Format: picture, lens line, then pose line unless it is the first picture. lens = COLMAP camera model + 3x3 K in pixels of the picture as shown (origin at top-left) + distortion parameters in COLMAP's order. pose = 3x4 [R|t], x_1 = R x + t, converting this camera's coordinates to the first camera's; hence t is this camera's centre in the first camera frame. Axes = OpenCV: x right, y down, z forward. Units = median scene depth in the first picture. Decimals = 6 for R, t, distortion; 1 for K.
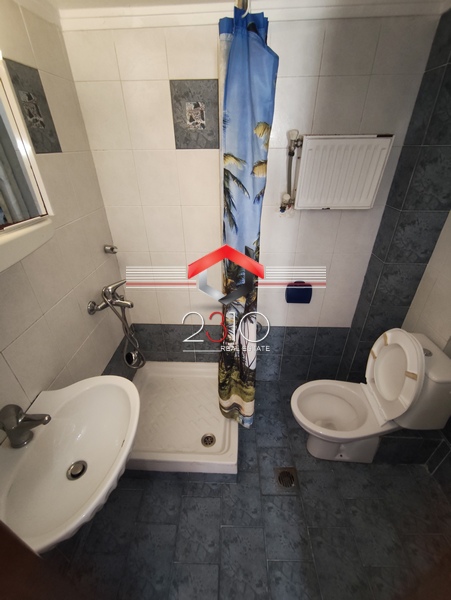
lens RADIAL K [[265.1, 0, 227.6], [0, 265.1, 301.3], [0, 0, 1]] dist [-0.001978, 0.001283]
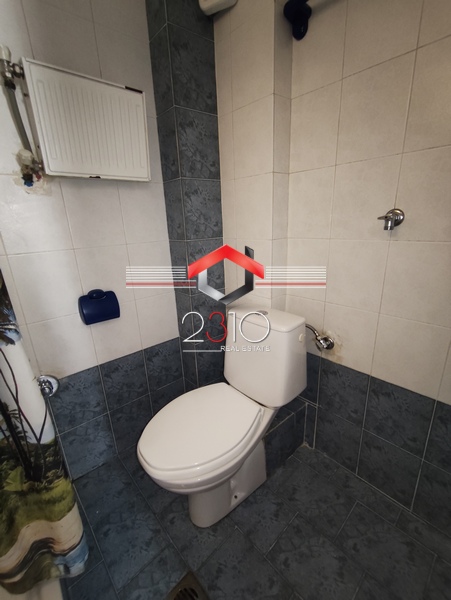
lens RADIAL K [[265.1, 0, 221.6], [0, 265.1, 304.7], [0, 0, 1]] dist [-0.001978, 0.001283]
pose [[0.732361, -0.231203, 0.640462, 0.072761], [0.386928, 0.915278, -0.112038, 0.200943], [-0.560297, 0.329866, 0.759773, 0.356787]]
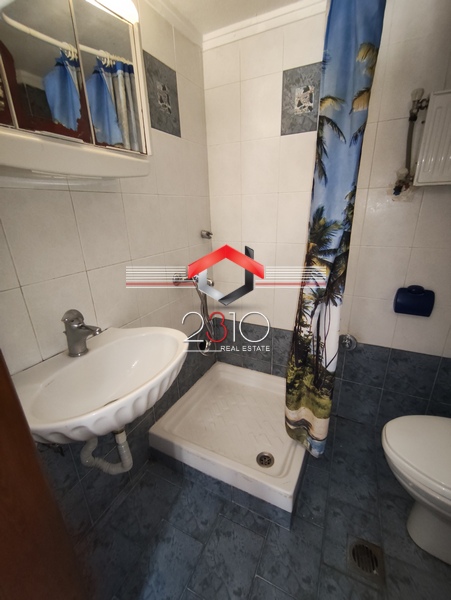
lens RADIAL K [[265.1, 0, 230.1], [0, 265.1, 303.7], [0, 0, 1]] dist [-0.001978, 0.001283]
pose [[0.912287, 0.123626, -0.390446, 0.103272], [-0.196237, 0.968738, -0.151782, 0.238495], [0.359476, 0.215089, 0.908027, 0.138650]]
